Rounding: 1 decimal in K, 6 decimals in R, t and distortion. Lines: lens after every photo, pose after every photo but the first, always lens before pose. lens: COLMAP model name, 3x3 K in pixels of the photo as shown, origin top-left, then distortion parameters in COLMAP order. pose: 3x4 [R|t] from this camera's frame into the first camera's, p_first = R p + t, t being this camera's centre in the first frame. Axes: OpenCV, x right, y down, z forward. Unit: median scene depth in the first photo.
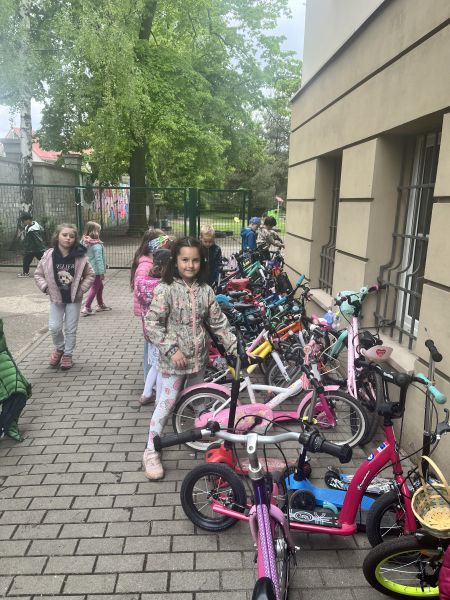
lens RADIAL K [[452.4, 0, 225.0], [0, 452.4, 300.0], [0, 0, 1]] dist [0.071993, -0.101808]
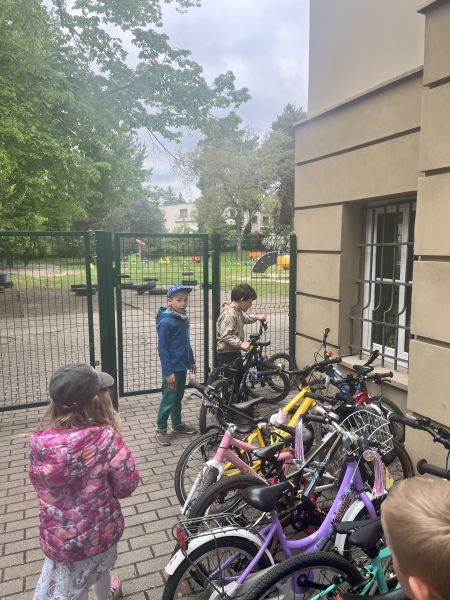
lens RADIAL K [[452.4, 0, 225.0], [0, 452.4, 300.0], [0, 0, 1]] dist [0.071993, -0.101808]
pose [[0.940306, -0.065108, 0.334043, -0.260557], [0.094134, 0.992993, -0.071436, -0.296535], [-0.327052, 0.098617, 0.939847, 1.197163]]
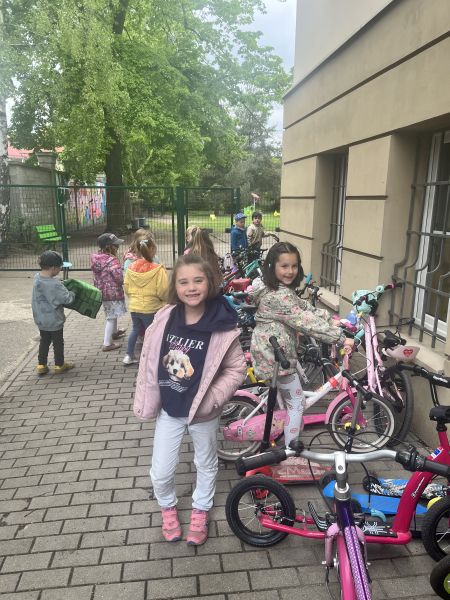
lens RADIAL K [[452.4, 0, 225.0], [0, 452.4, 300.0], [0, 0, 1]] dist [0.071993, -0.101808]
pose [[0.997993, -0.028023, 0.056784, -0.085218], [0.027605, 0.999586, 0.008121, -0.014050], [-0.056988, -0.006537, 0.998353, 0.027240]]
